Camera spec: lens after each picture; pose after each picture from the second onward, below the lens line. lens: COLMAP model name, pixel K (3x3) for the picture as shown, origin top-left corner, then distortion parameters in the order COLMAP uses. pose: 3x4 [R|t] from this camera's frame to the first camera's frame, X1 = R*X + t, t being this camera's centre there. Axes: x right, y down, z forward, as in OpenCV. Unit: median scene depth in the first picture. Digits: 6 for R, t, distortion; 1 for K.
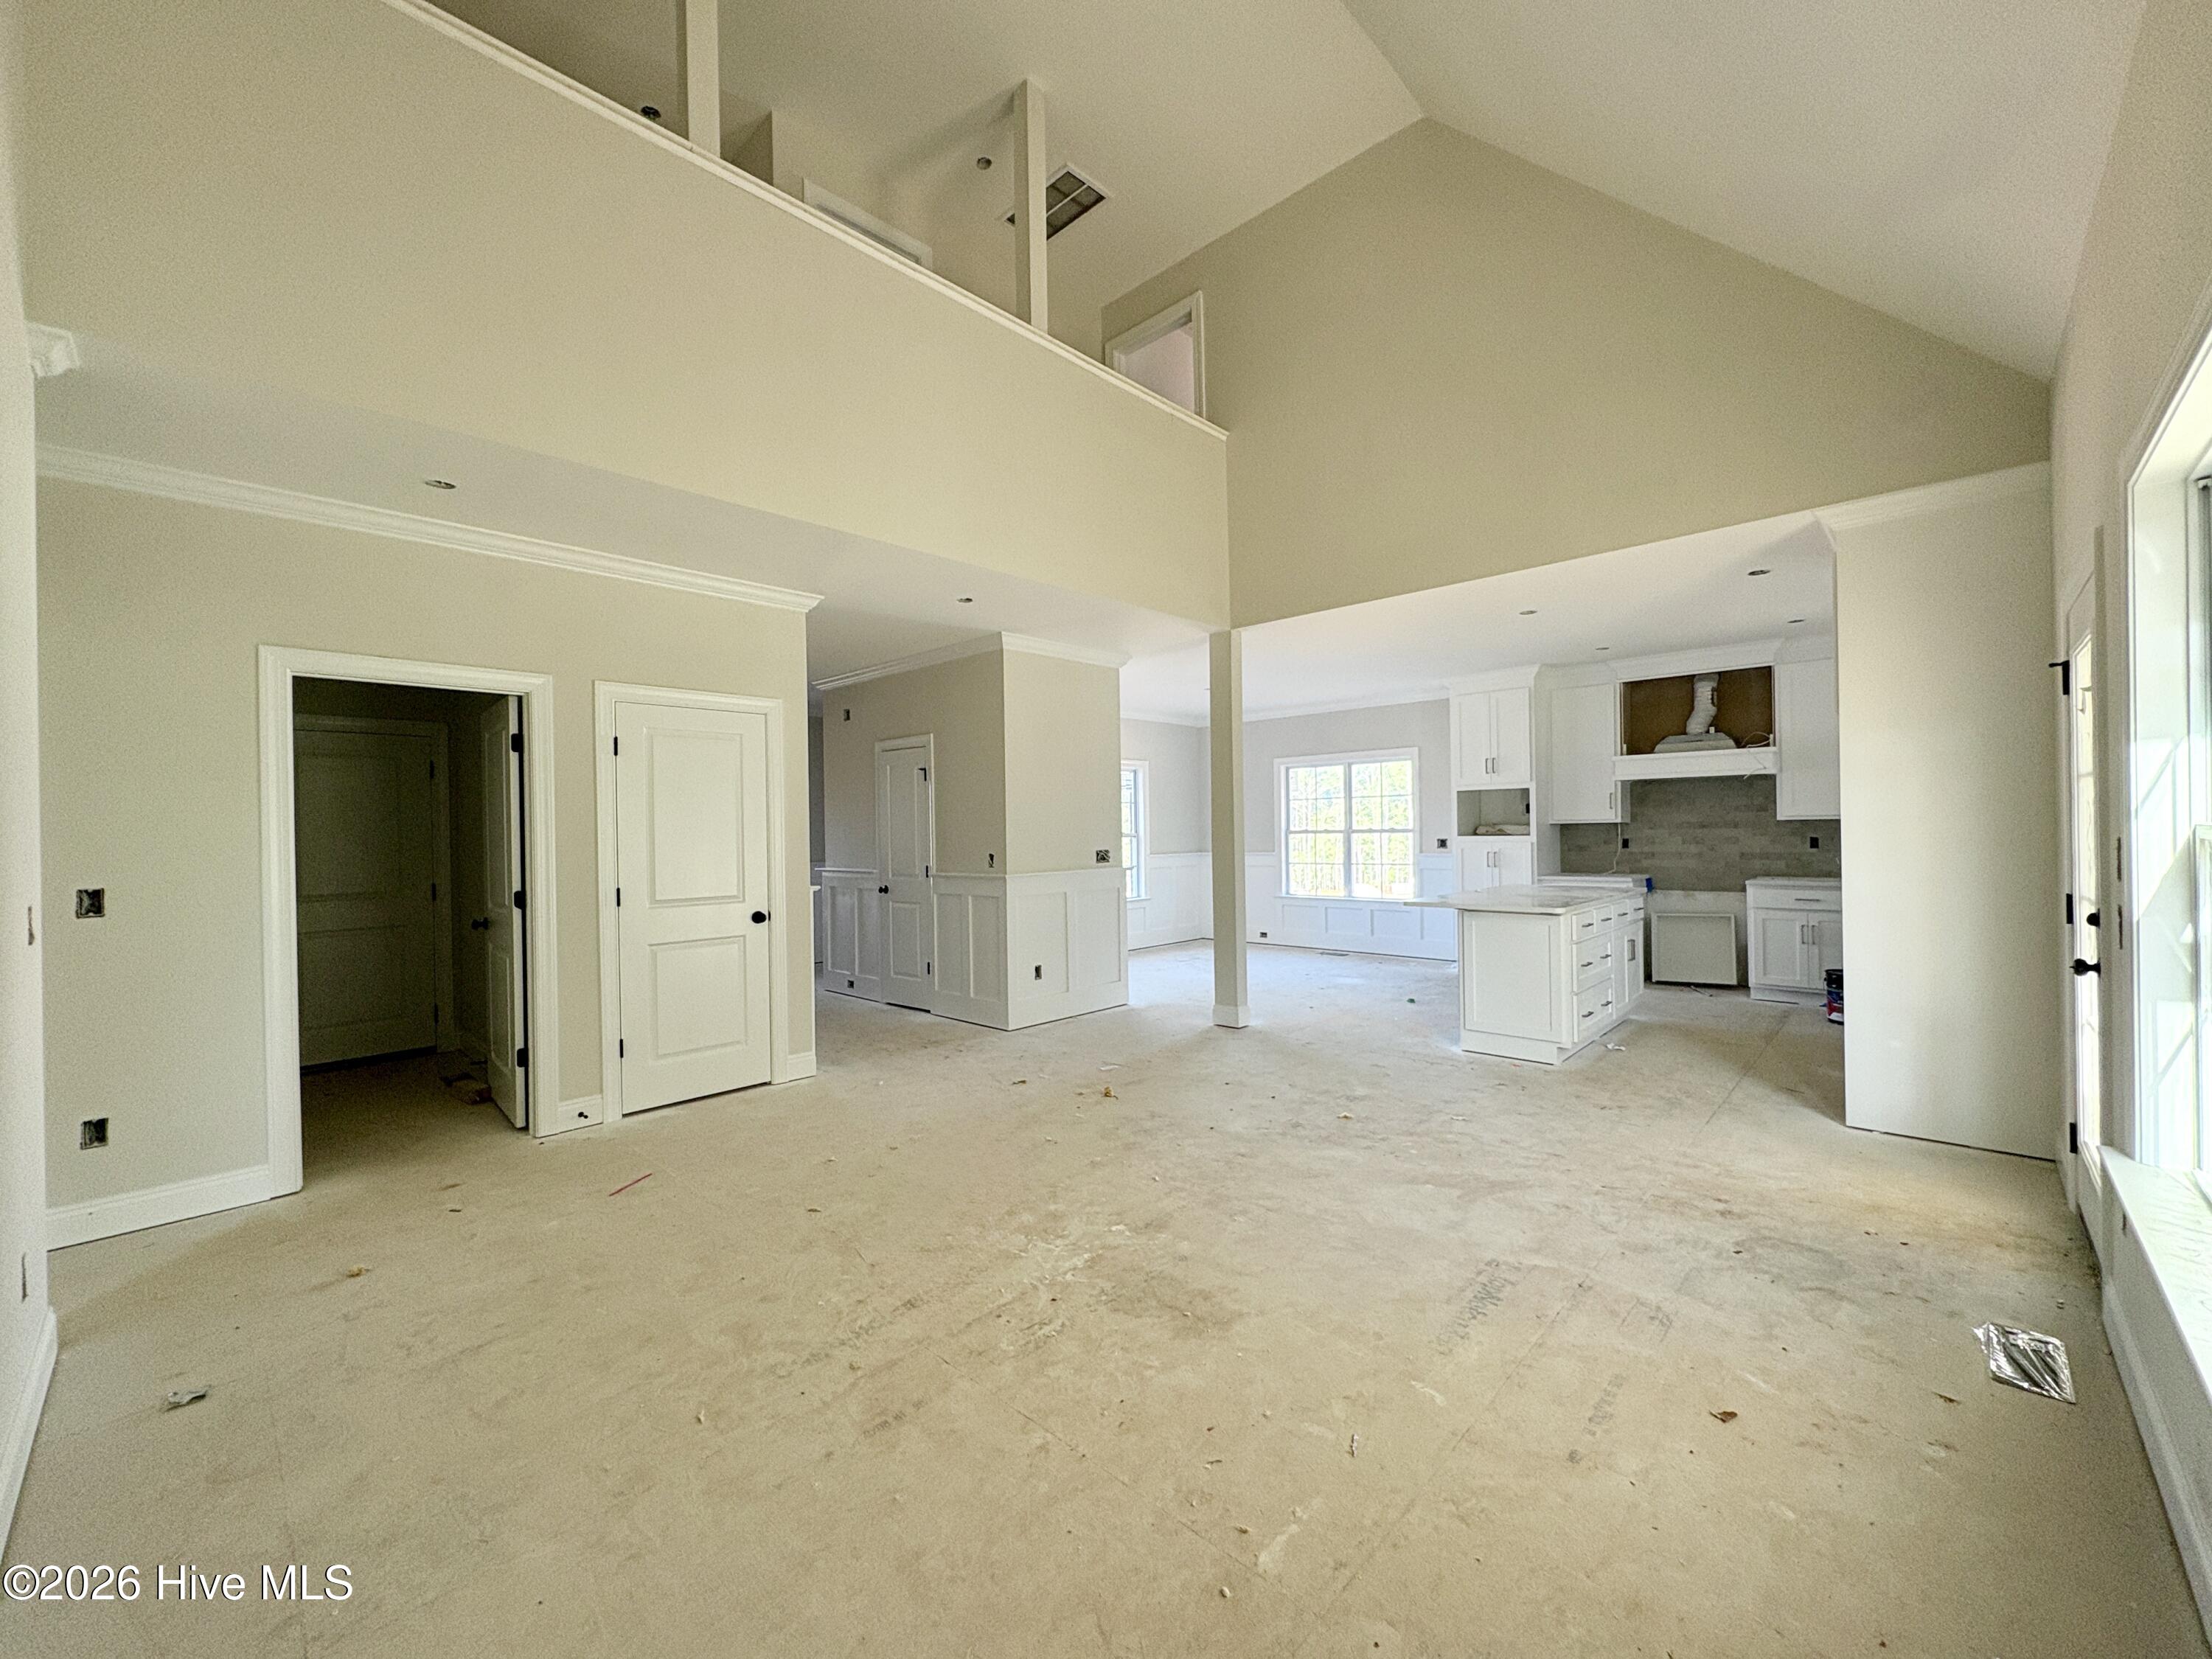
lens RADIAL K [[878.0, 0, 1106.0], [0, 878.0, 829.5], [0, 0, 1]] dist [0.000958, 0.000087]
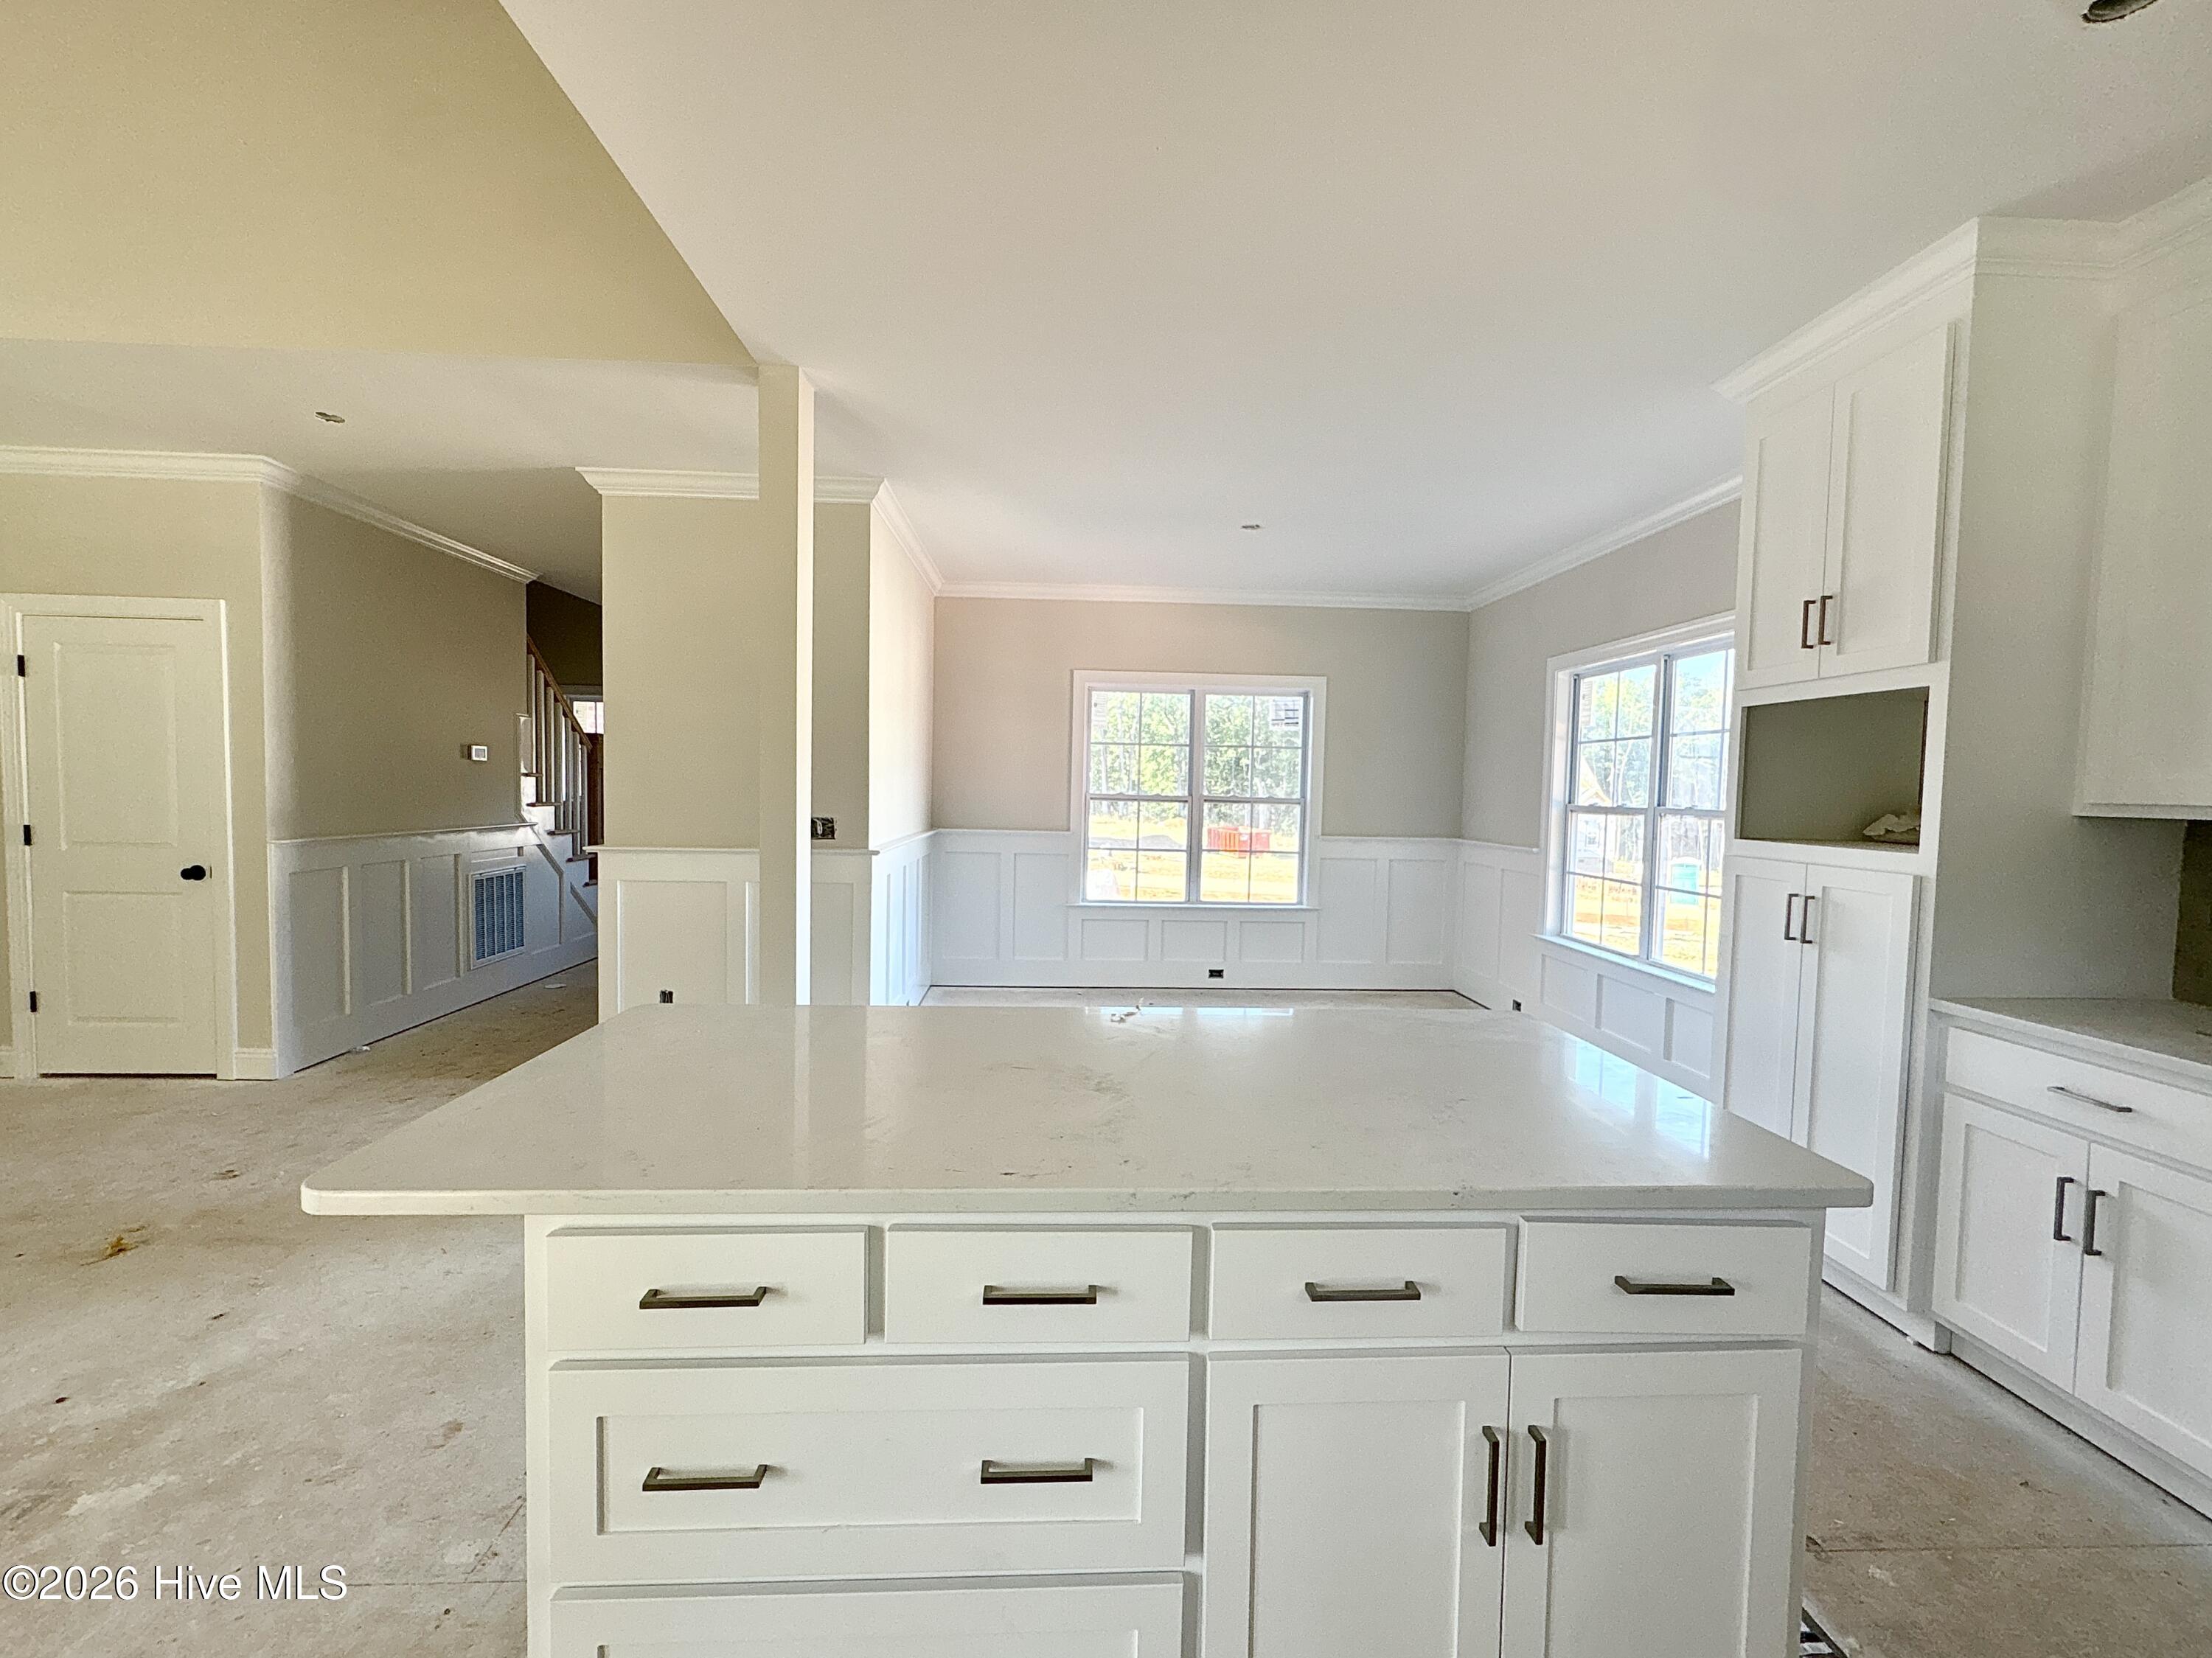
lens RADIAL K [[929.2, 0, 1106.0], [0, 929.2, 829.0], [0, 0, 1]] dist [0.001602, 0.000325]
pose [[0.727534, 0.064254, -0.683056, 0.539845], [-0.032137, 0.997704, 0.059623, -0.011596], [0.685318, -0.021426, 0.727929, 0.644804]]
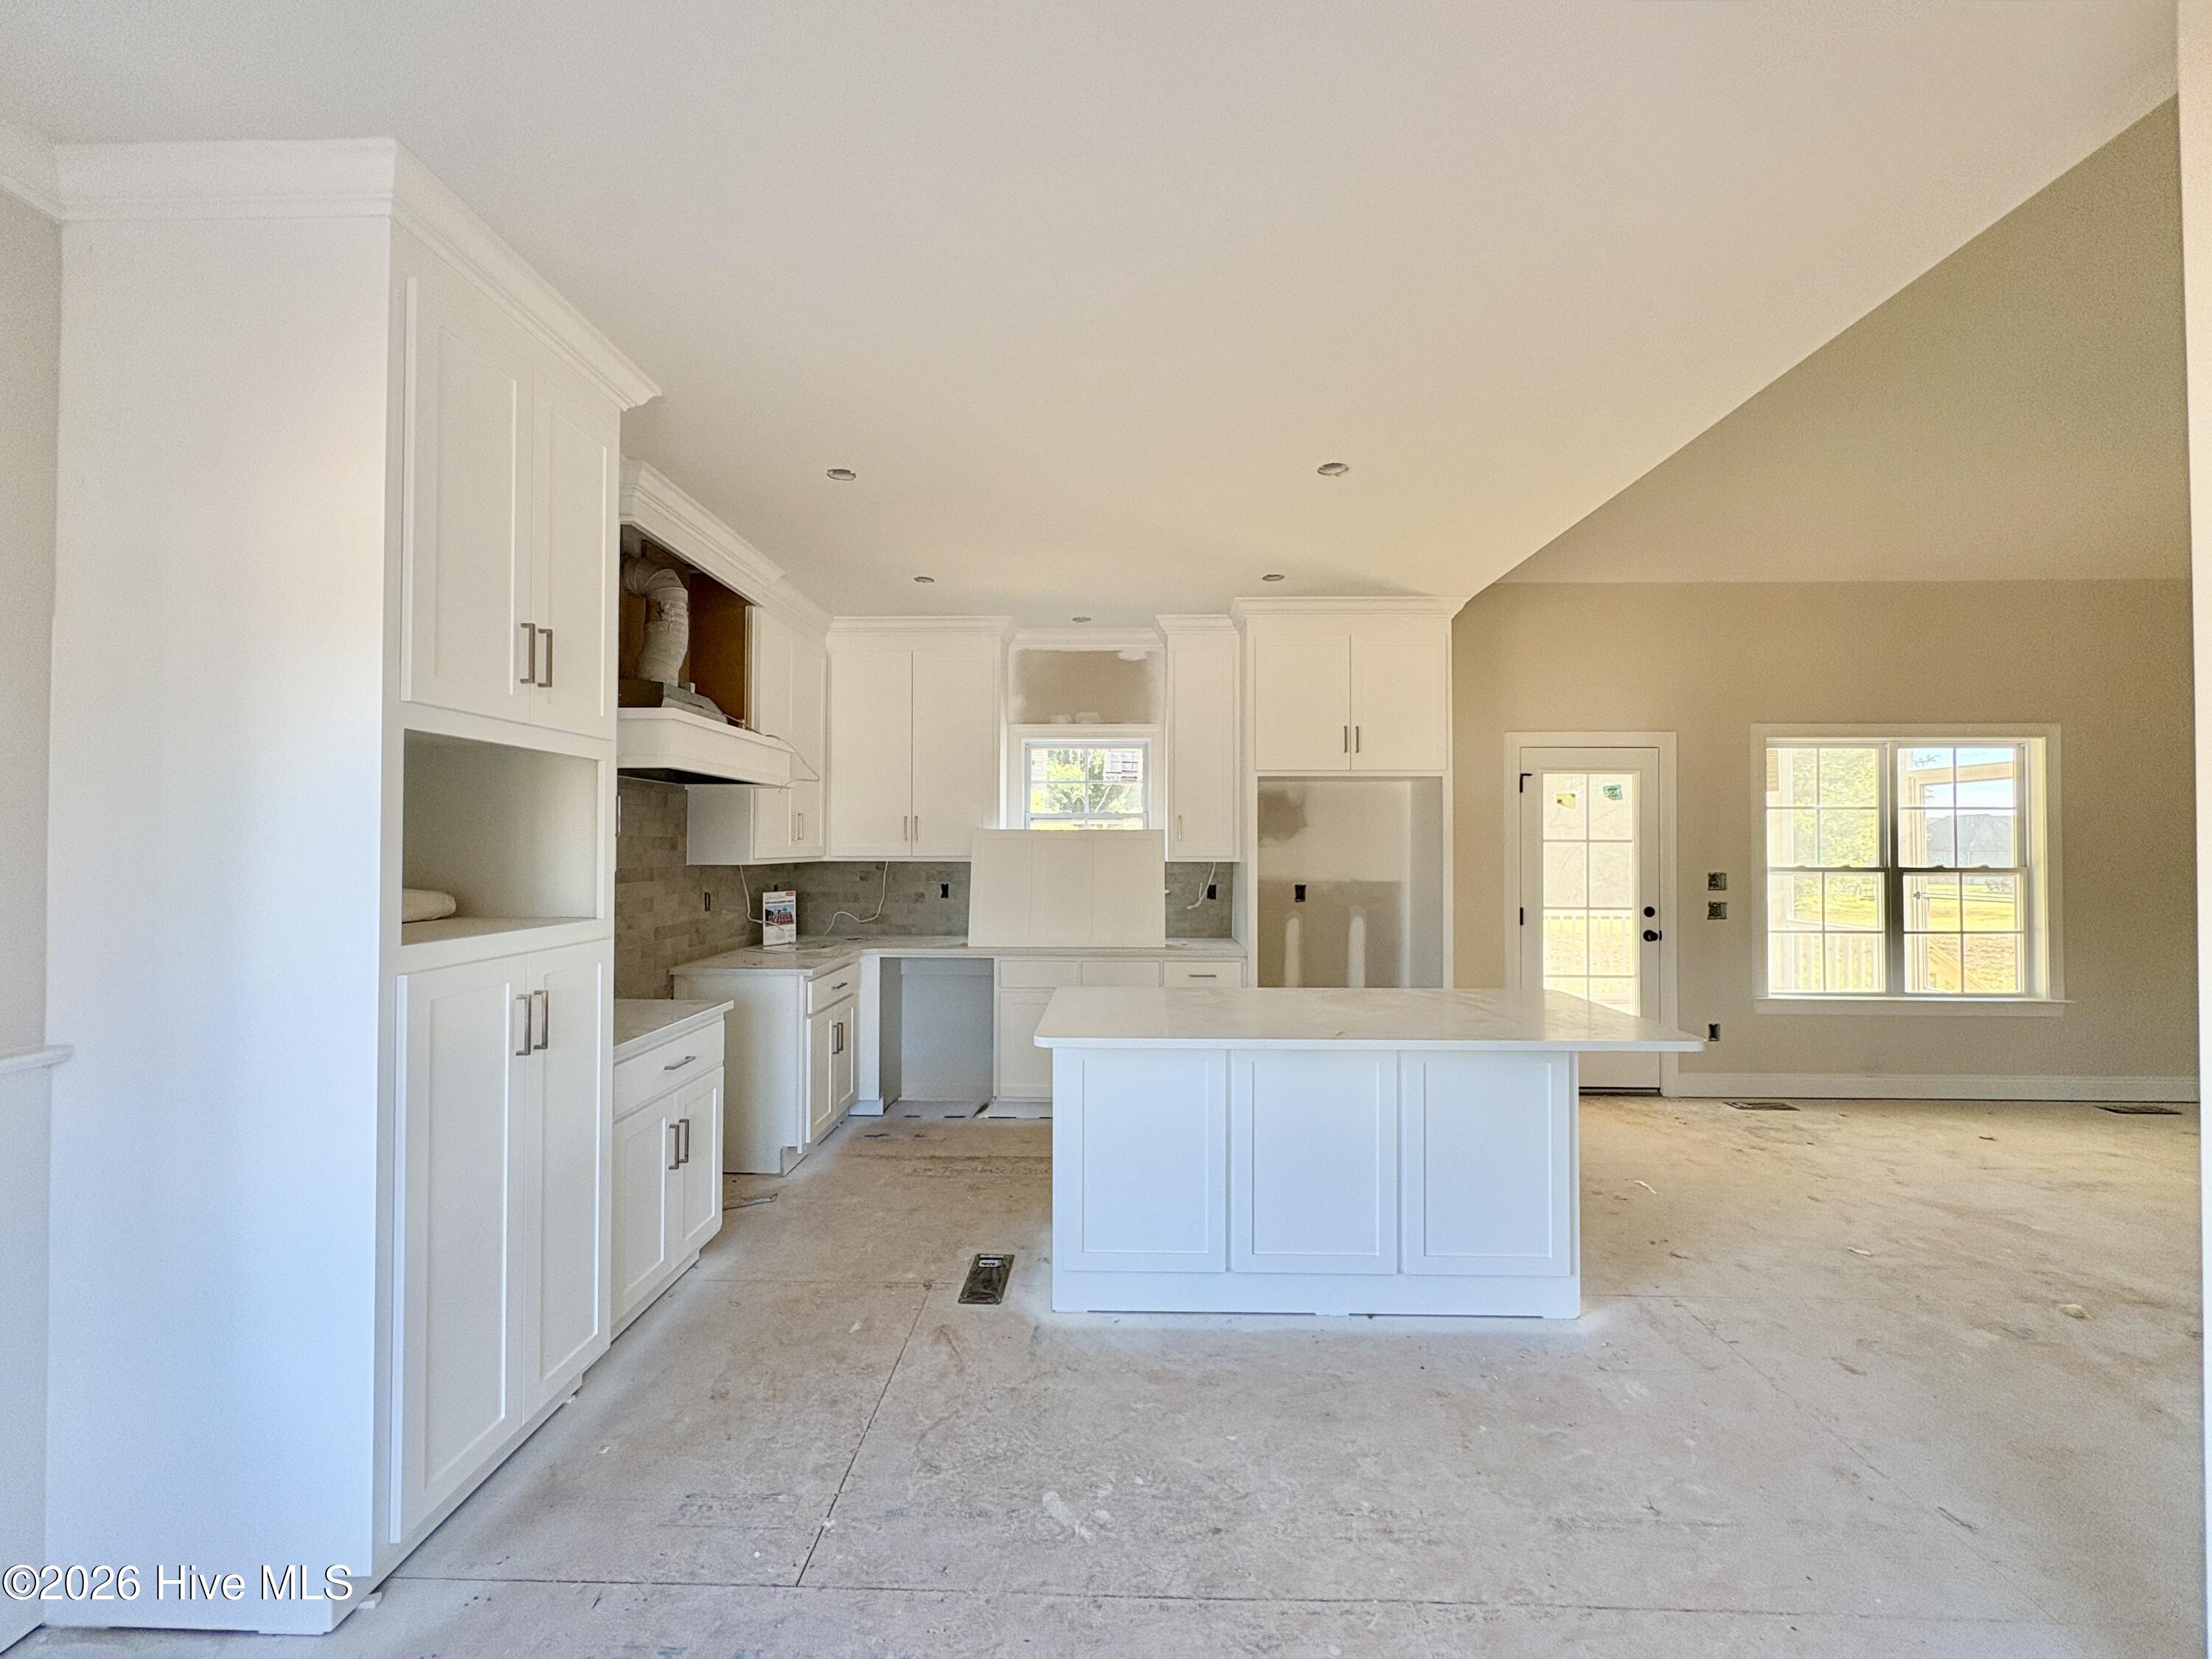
lens RADIAL K [[878.0, 0, 1106.0], [0, 878.0, 829.5], [0, 0, 1]] dist [0.000958, 0.000087]
pose [[-0.673897, 0.027990, 0.738295, 0.154588], [0.007088, 0.999481, -0.031422, -0.013803], [-0.738791, -0.015942, -0.673746, 1.164810]]
